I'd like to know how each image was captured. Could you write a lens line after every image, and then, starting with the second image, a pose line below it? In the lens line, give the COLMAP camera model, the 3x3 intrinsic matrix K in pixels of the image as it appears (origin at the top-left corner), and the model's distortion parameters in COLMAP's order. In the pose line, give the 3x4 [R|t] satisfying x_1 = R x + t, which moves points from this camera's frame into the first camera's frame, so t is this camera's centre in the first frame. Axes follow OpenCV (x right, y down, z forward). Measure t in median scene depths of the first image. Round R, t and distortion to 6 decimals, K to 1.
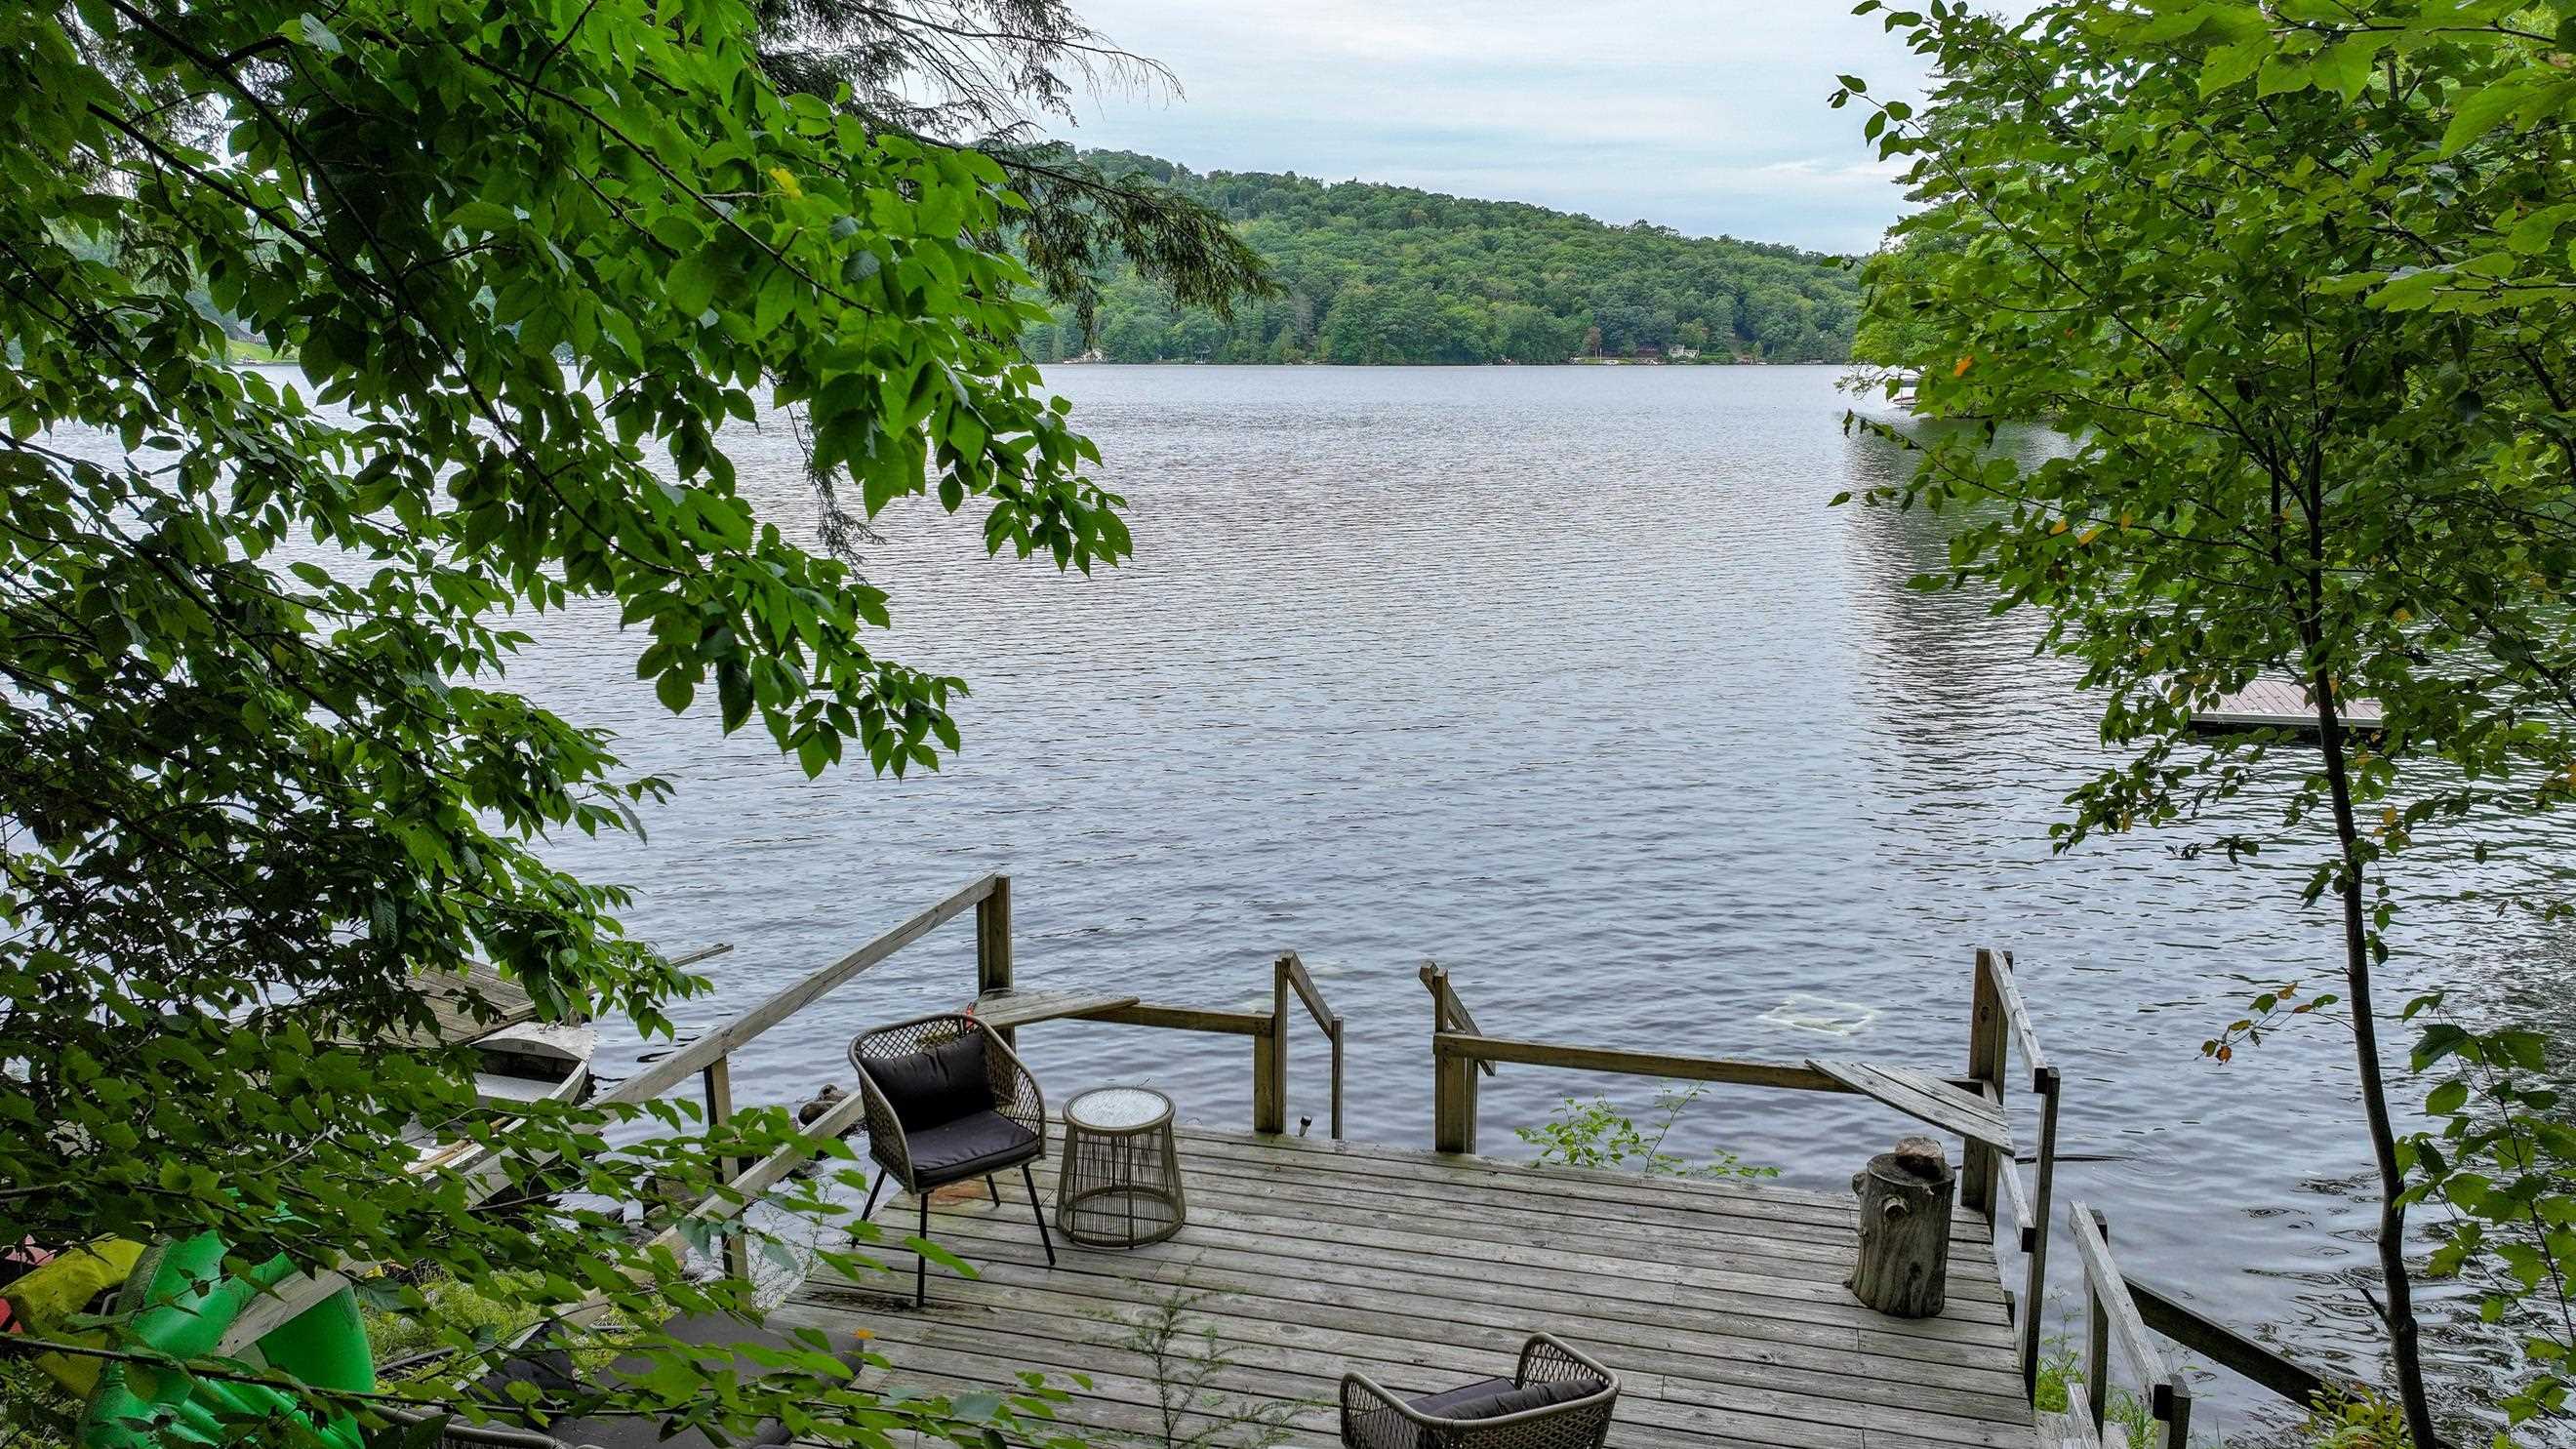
lens RADIAL K [[1798.5, 0, 1296.8], [0, 1798.5, 724.0], [0, 0, 1]] dist [-0.000154, 0.002061]
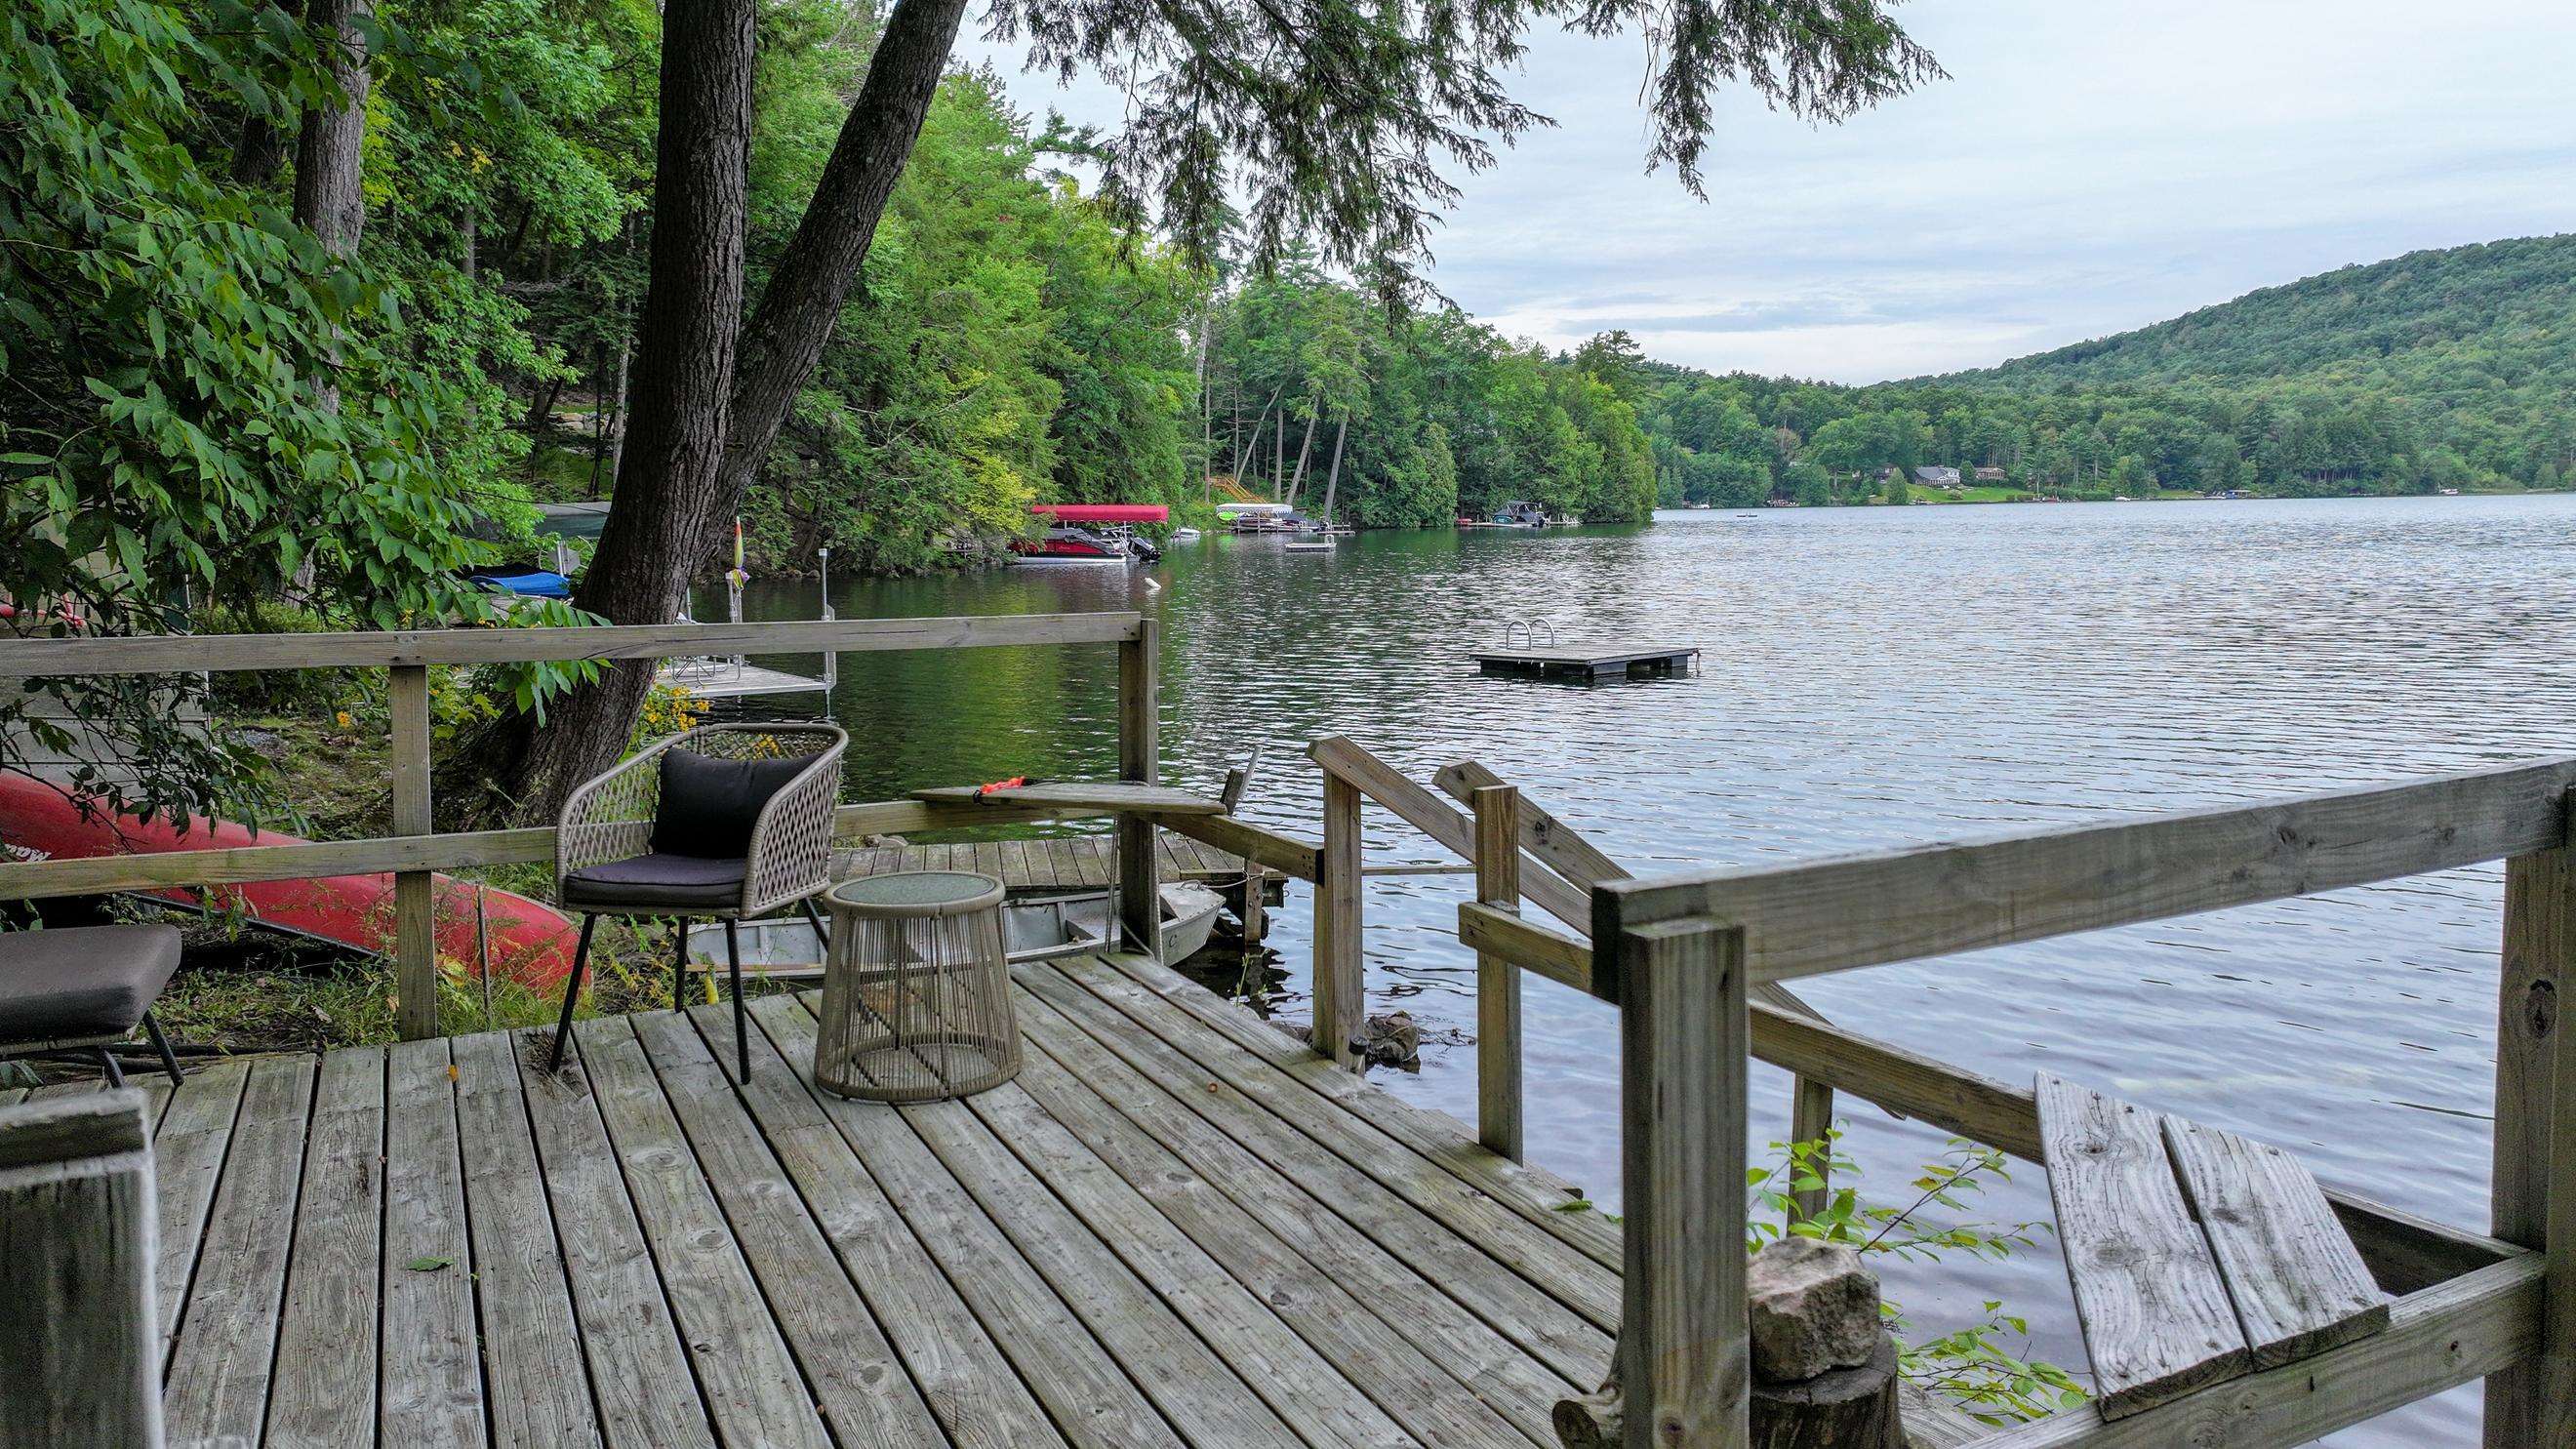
lens RADIAL K [[1800.0, 0, 1295.8], [0, 1800.0, 723.4], [0, 0, 1]] dist [-0.000611, 0.006958]
pose [[0.653458, 0.072947, -0.753440, 0.414824], [-0.131309, 0.991179, -0.017920, 0.133744], [0.745487, 0.110643, 0.657272, 0.605228]]
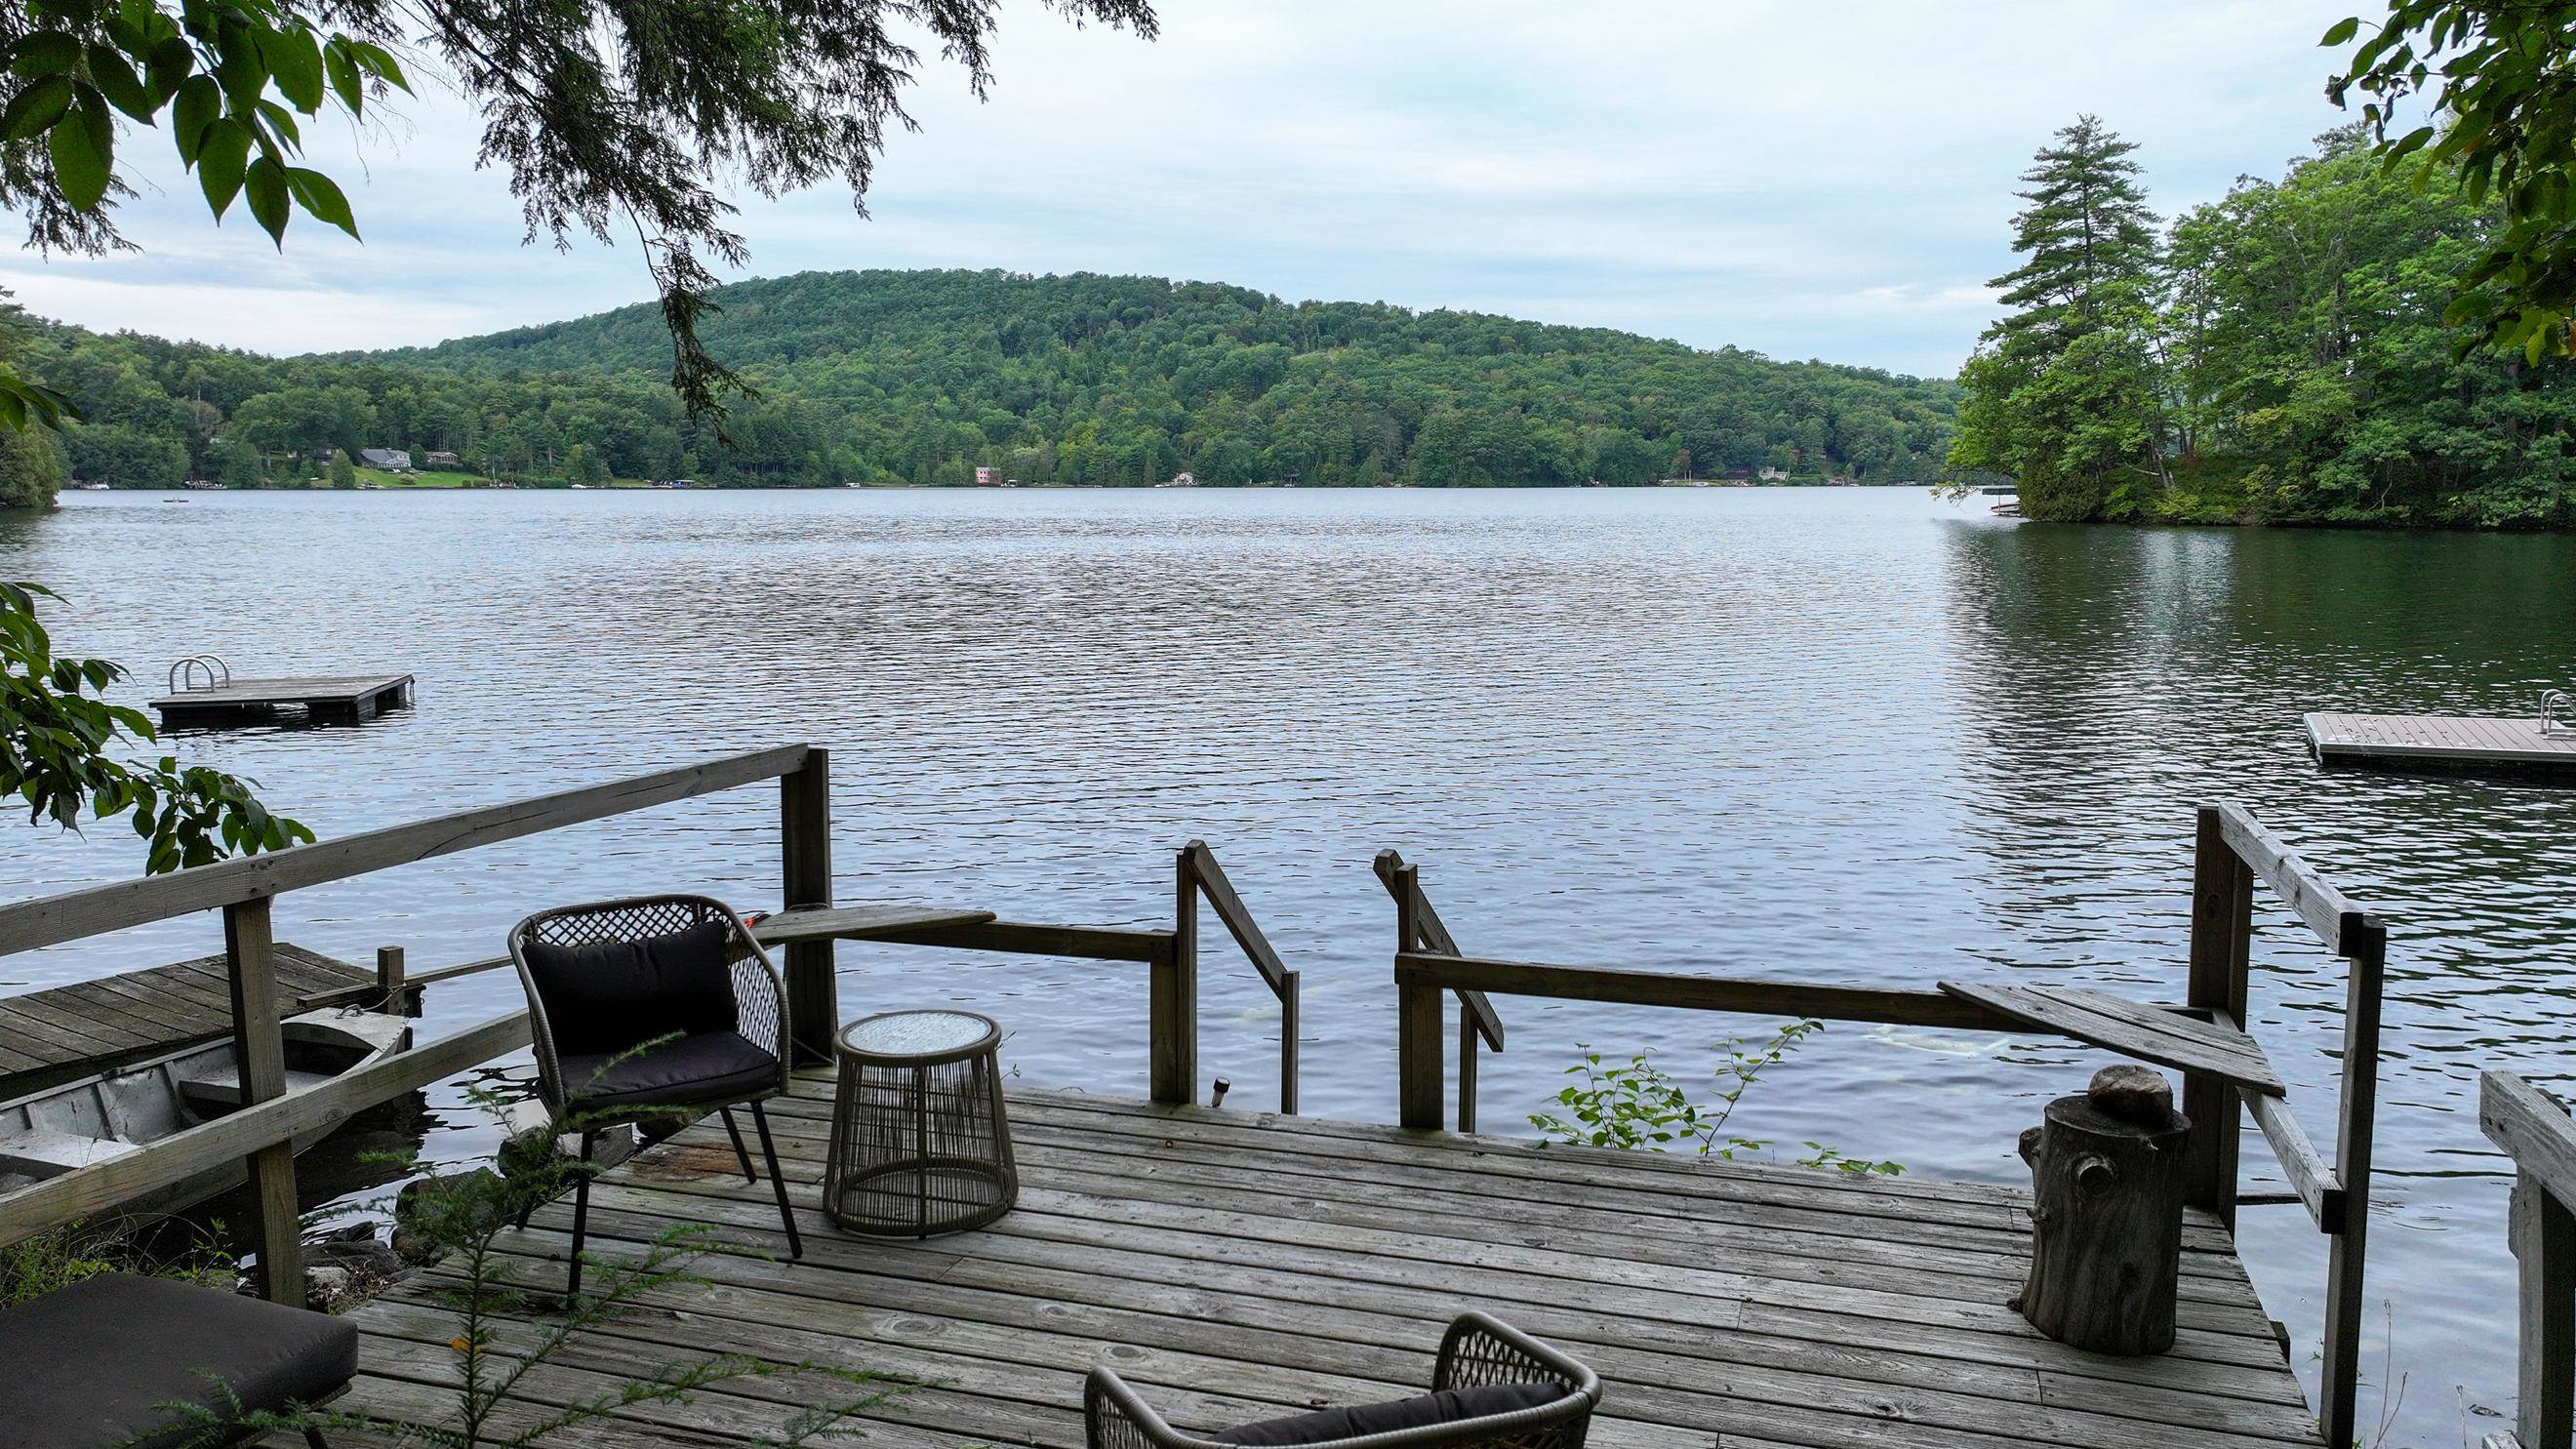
lens RADIAL K [[1800.0, 0, 1295.8], [0, 1800.0, 723.4], [0, 0, 1]] dist [-0.000611, 0.006958]
pose [[0.998749, 0.003188, -0.049900, 0.070066], [-0.006611, 0.997624, -0.068581, 0.127385], [0.049563, 0.068825, 0.996397, 0.285258]]
